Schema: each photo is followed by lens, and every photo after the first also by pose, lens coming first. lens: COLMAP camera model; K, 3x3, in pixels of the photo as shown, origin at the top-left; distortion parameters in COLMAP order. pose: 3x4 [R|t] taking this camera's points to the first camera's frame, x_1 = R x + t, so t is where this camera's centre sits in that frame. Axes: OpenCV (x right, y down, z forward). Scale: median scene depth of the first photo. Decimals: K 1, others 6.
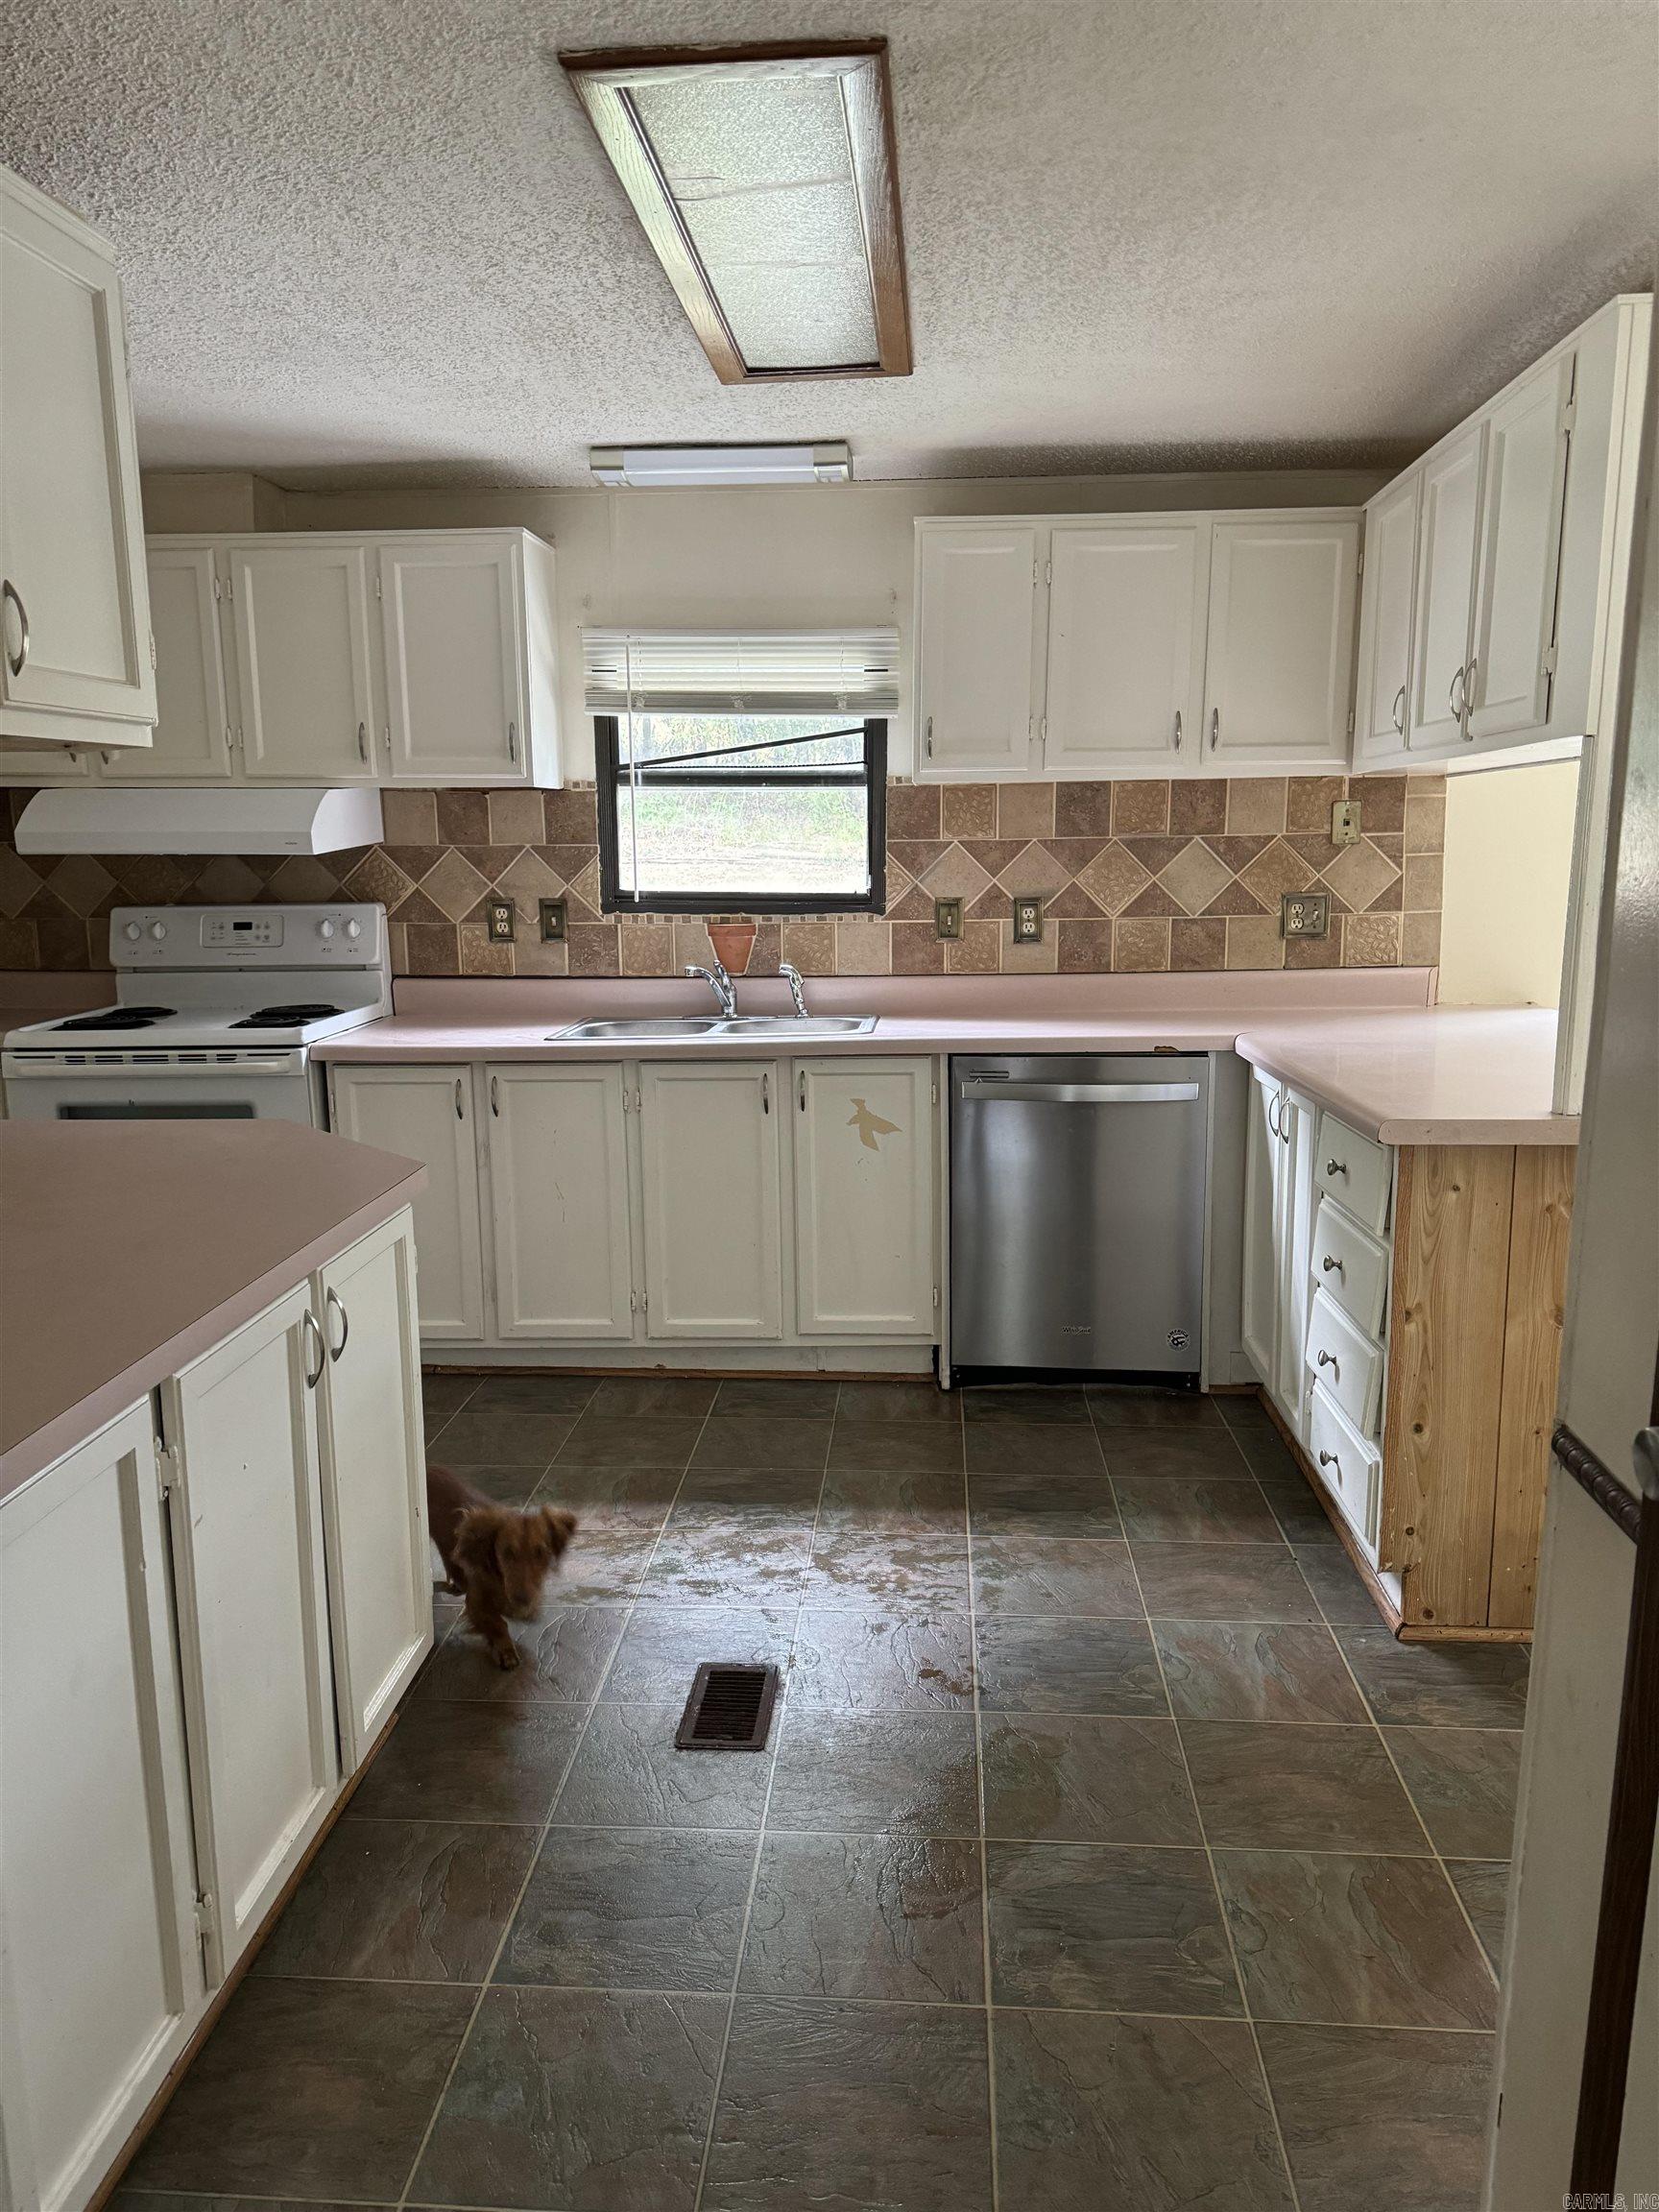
lens RADIAL K [[1542.9, 0, 830.7], [0, 1542.9, 1111.0], [0, 0, 1]] dist [0.055117, -0.076251]
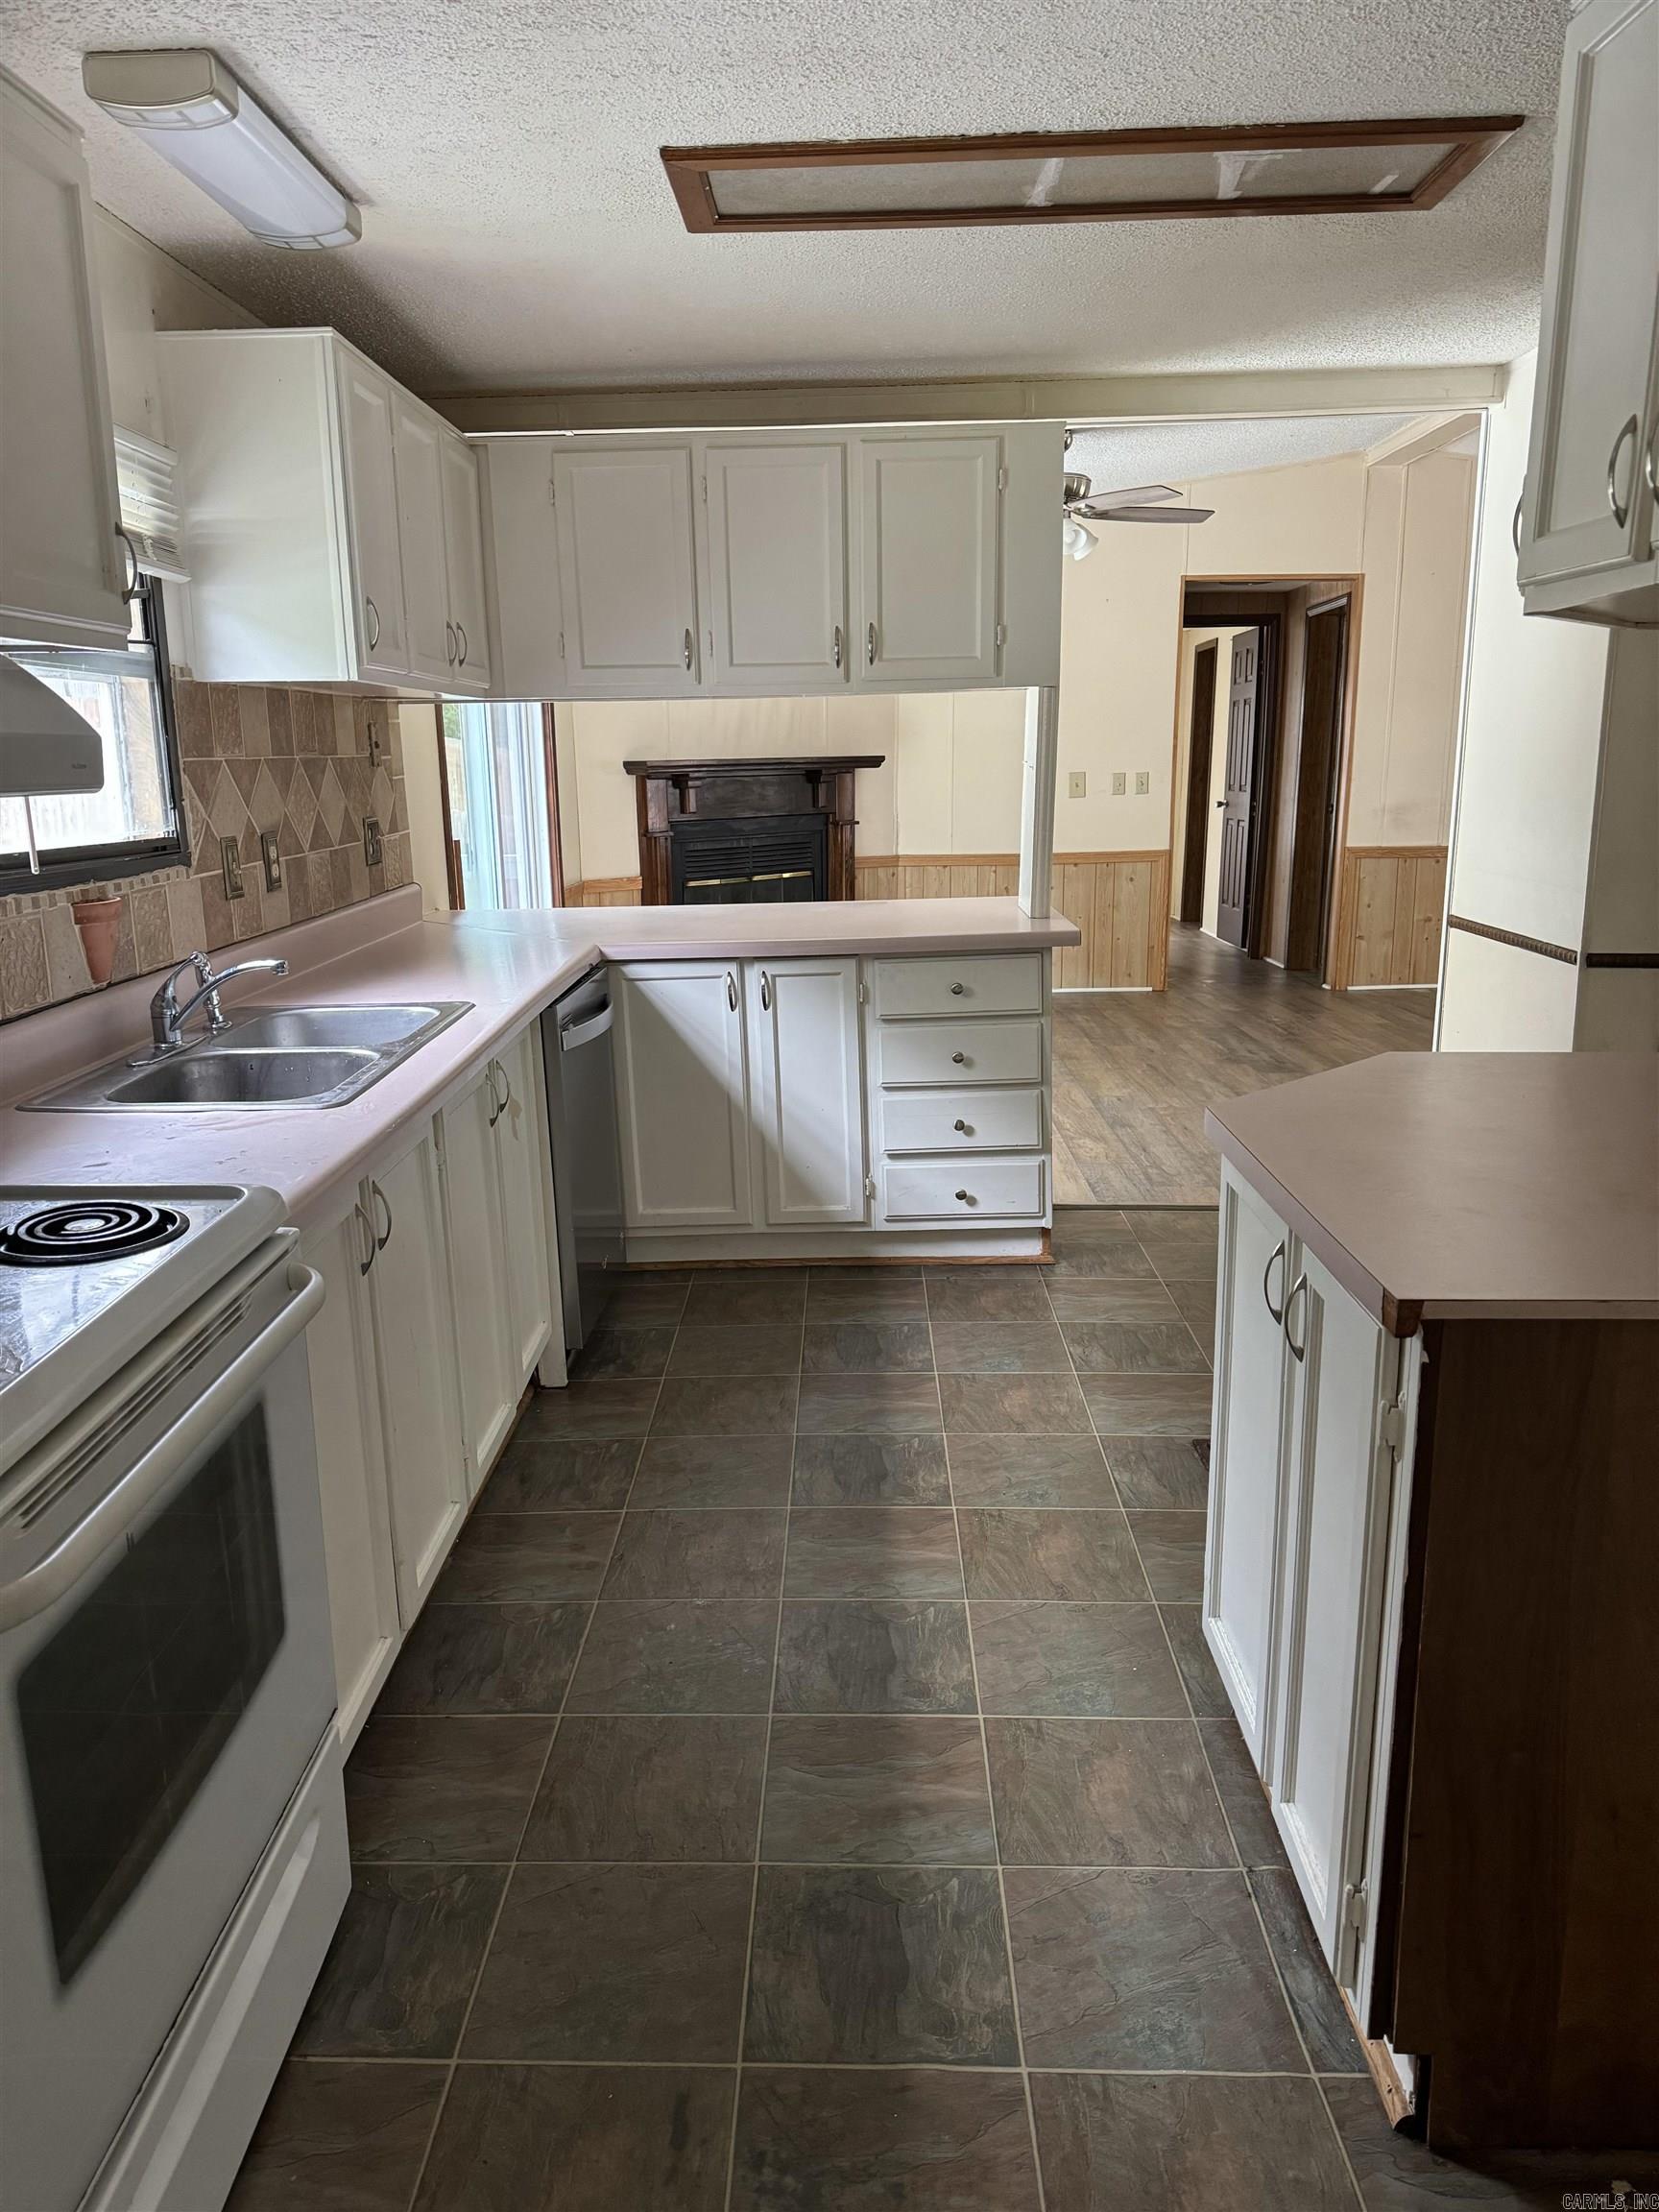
lens RADIAL K [[1542.9, 0, 815.6], [0, 1542.9, 1104.1], [0, 0, 1]] dist [0.055117, -0.076251]
pose [[-0.052288, -0.211305, 0.976021, -0.993529], [0.198047, 0.955751, 0.217527, -0.177499], [-0.978797, 0.204672, -0.008126, 1.101501]]
